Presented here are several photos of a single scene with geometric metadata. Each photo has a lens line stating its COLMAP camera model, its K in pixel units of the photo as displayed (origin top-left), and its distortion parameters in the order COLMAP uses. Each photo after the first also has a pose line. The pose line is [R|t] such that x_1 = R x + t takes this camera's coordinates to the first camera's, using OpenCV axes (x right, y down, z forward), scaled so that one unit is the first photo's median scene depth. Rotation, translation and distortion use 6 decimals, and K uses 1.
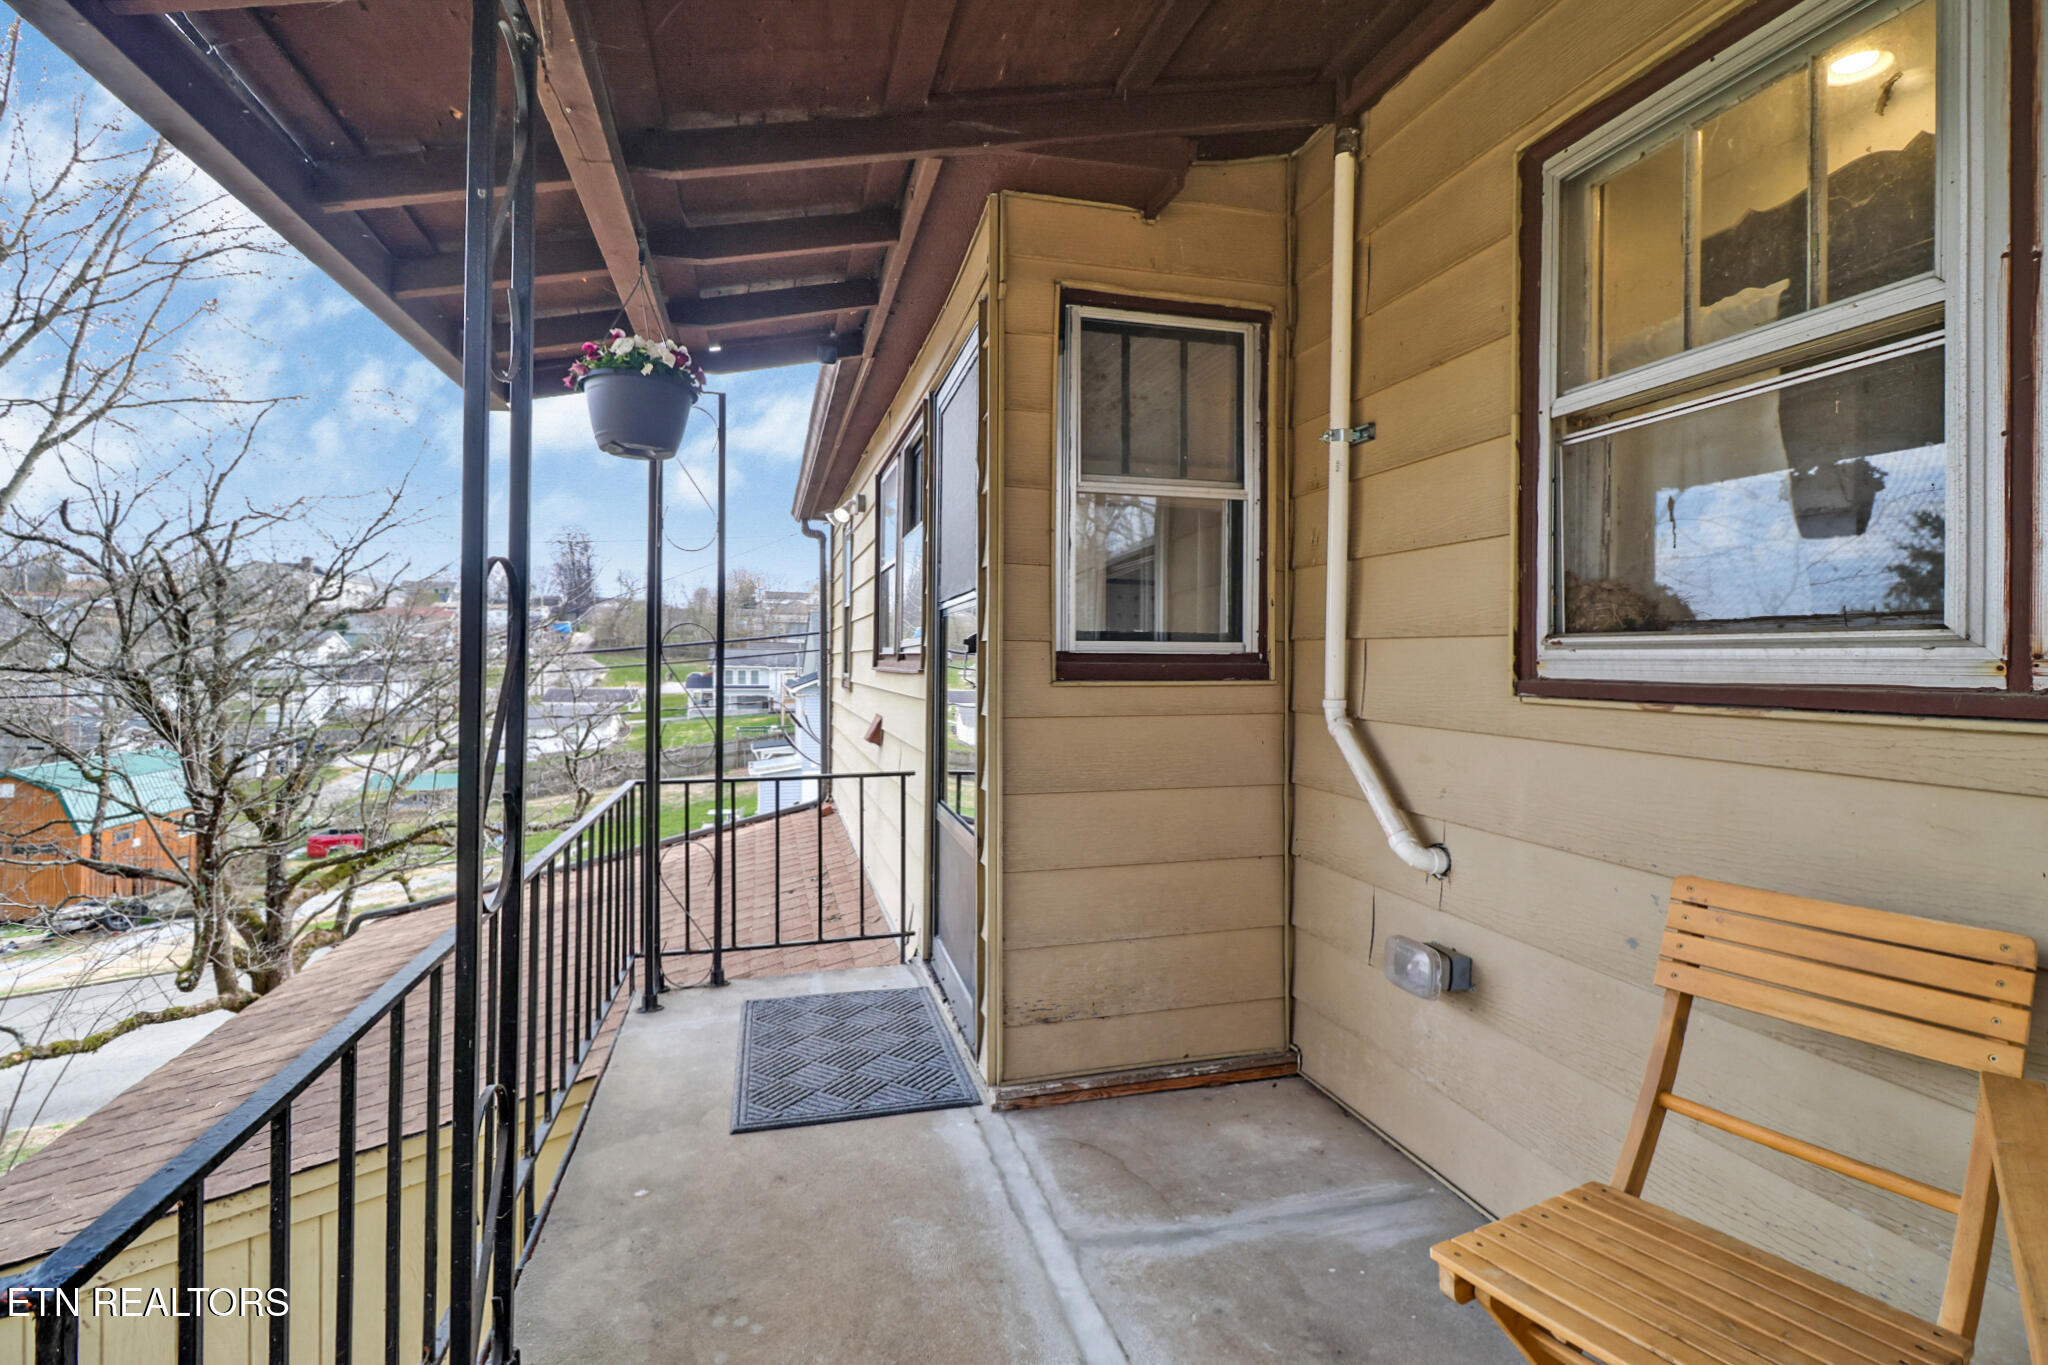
lens RADIAL K [[972.9, 0, 1026.6], [0, 972.9, 675.7], [0, 0, 1]] dist [-0.009632, -0.006111]
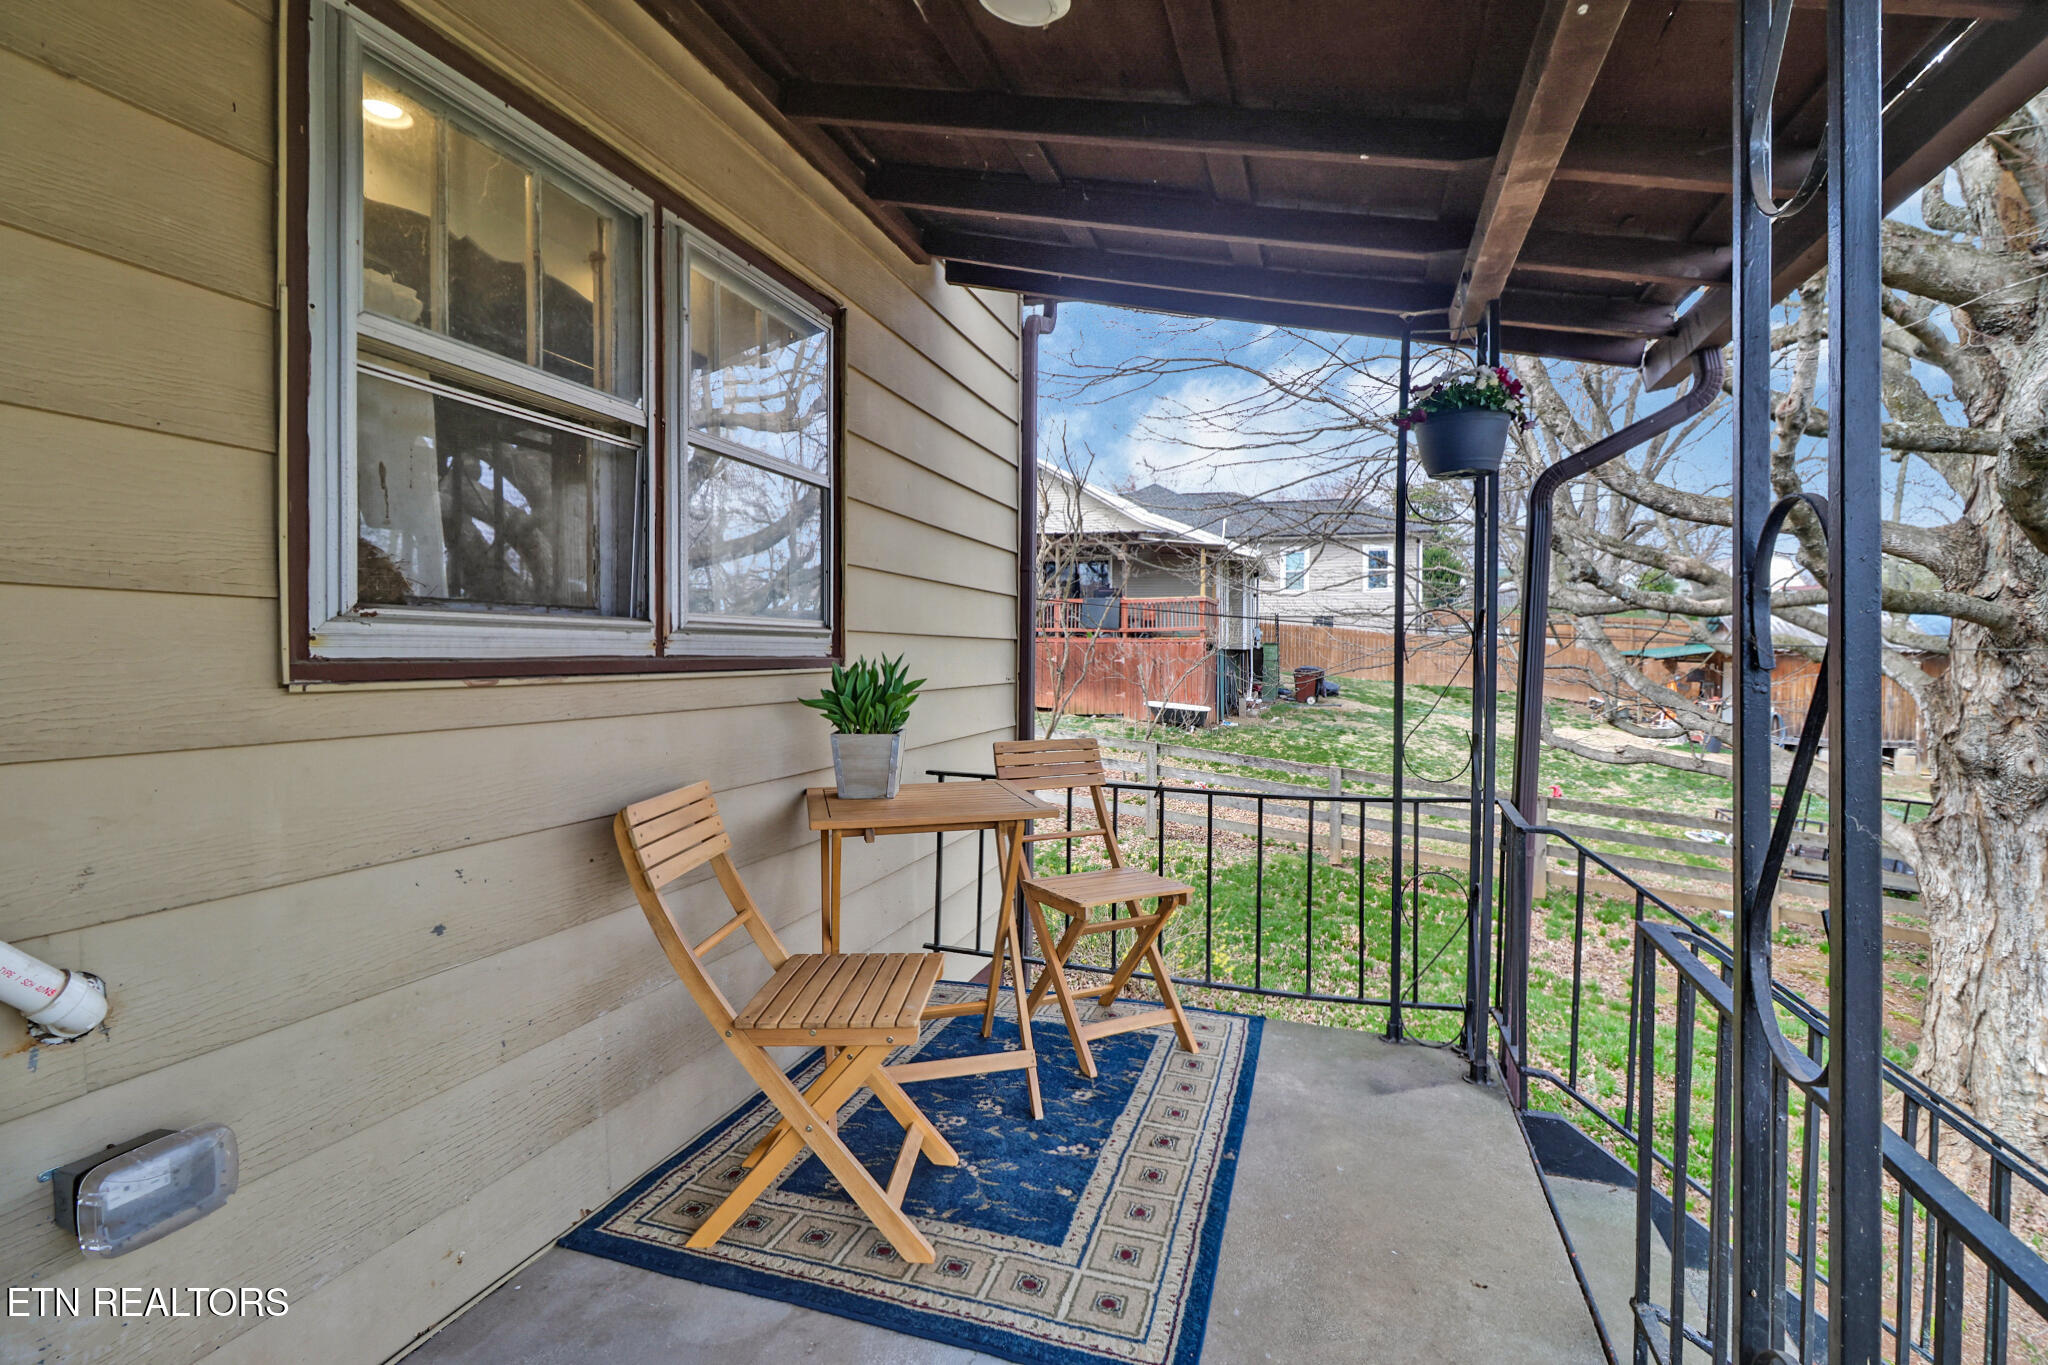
lens RADIAL K [[972.9, 0, 1024.0], [0, 972.9, 661.7], [0, 0, 1]] dist [-0.009632, -0.006111]
pose [[-0.835889, -0.014354, 0.548710, -0.408471], [0.001122, 0.999611, 0.027859, -0.018267], [-0.548897, 0.023903, -0.835548, 1.560552]]
